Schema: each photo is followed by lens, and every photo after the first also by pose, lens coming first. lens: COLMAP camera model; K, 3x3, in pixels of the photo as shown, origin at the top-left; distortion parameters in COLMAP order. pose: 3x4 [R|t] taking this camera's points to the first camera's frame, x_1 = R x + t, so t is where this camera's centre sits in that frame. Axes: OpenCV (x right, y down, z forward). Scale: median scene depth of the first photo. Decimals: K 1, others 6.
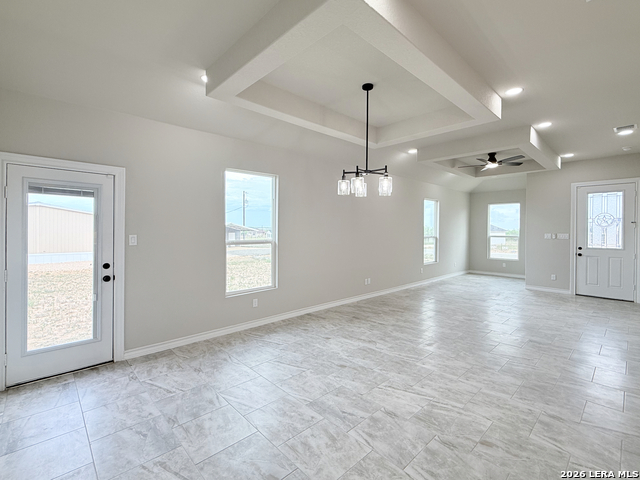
lens RADIAL K [[296.9, 0, 317.5], [0, 296.9, 237.0], [0, 0, 1]] dist [-0.004285, 0.001422]
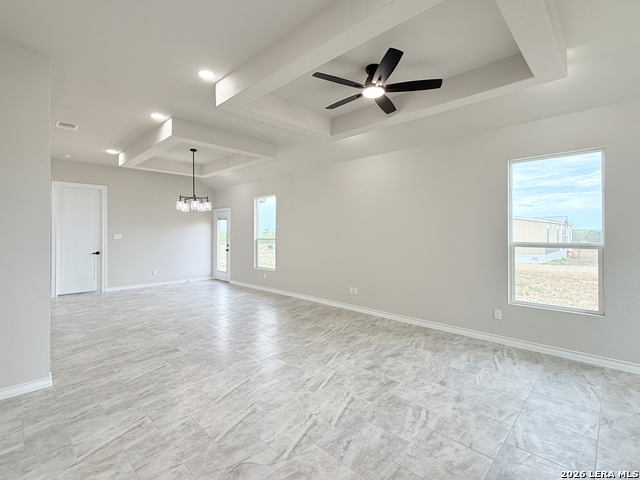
lens RADIAL K [[297.4, 0, 316.1], [0, 297.4, 231.0], [0, 0, 1]] dist [-0.001727, -0.001656]
pose [[0.049899, -0.011886, -0.998684, 1.697045], [-0.026126, 0.999571, -0.013202, -0.013269], [0.998413, 0.026750, 0.049567, 1.409327]]
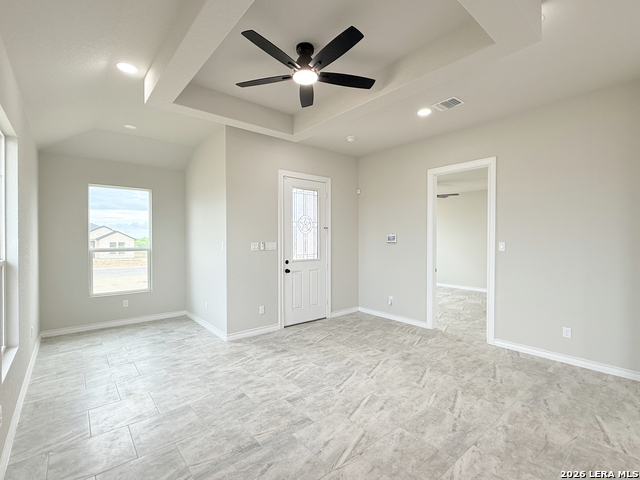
lens RADIAL K [[297.4, 0, 315.1], [0, 297.4, 241.6], [0, 0, 1]] dist [-0.001727, -0.001656]
pose [[0.051418, -0.016268, 0.998545, 0.288427], [0.029513, 0.999455, 0.014763, -0.034528], [-0.998241, 0.028711, 0.051870, 1.540378]]
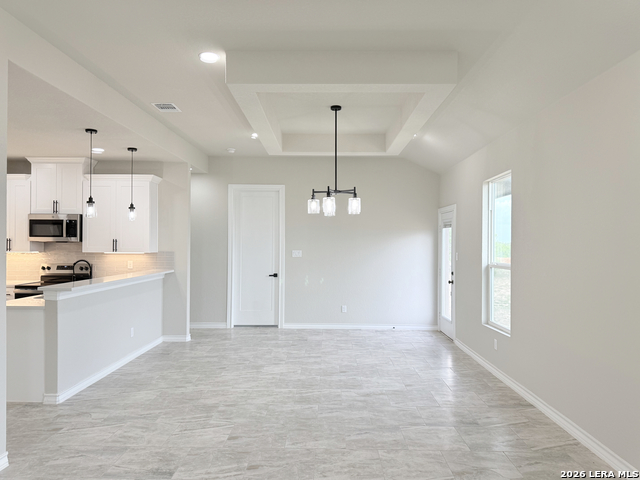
lens RADIAL K [[438.6, 0, 325.4], [0, 438.6, 244.6], [0, 0, 1]] dist [0.017447, -0.025901]
pose [[-0.683145, -0.008507, -0.730233, 1.107257], [-0.031176, 0.999360, 0.017524, -0.051989], [0.729617, 0.034737, -0.682974, 1.717687]]
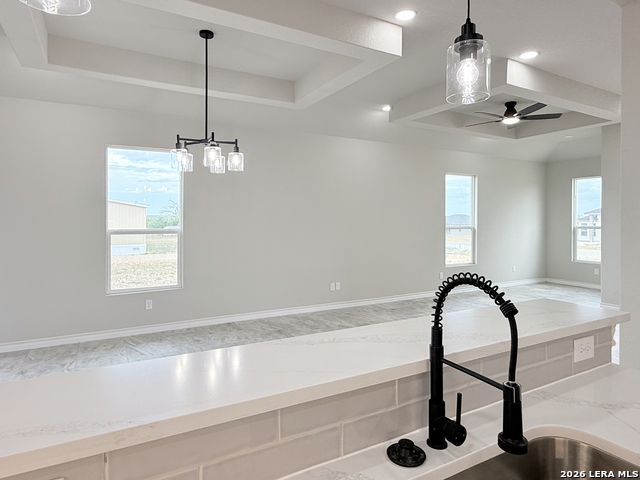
lens RADIAL K [[394.7, 0, 318.7], [0, 394.7, 223.6], [0, 0, 1]] dist [0.002232, -0.002327]
pose [[0.970474, -0.000242, -0.241207, 0.611880], [-0.003428, 0.999885, -0.014797, 0.012382], [0.241183, 0.015187, 0.970361, 0.045160]]
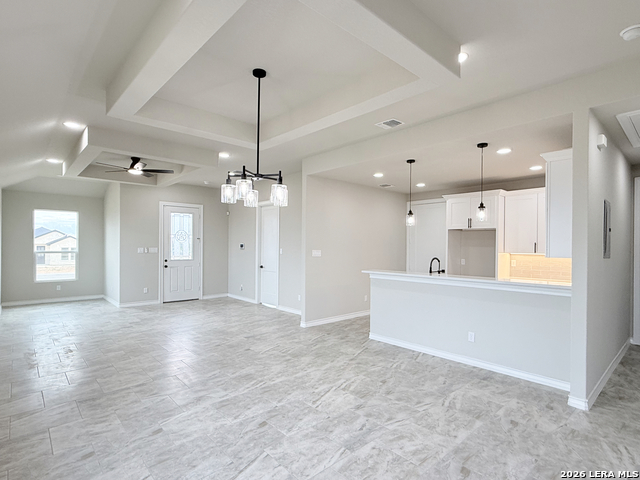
lens RADIAL K [[340.2, 0, 318.6], [0, 340.2, 245.9], [0, 0, 1]] dist [-0.000912, 0.000881]
pose [[0.014435, -0.007322, 0.999869, -0.664326], [0.021368, 0.999747, 0.007012, -0.023958], [-0.999667, 0.021263, 0.014587, 0.700246]]
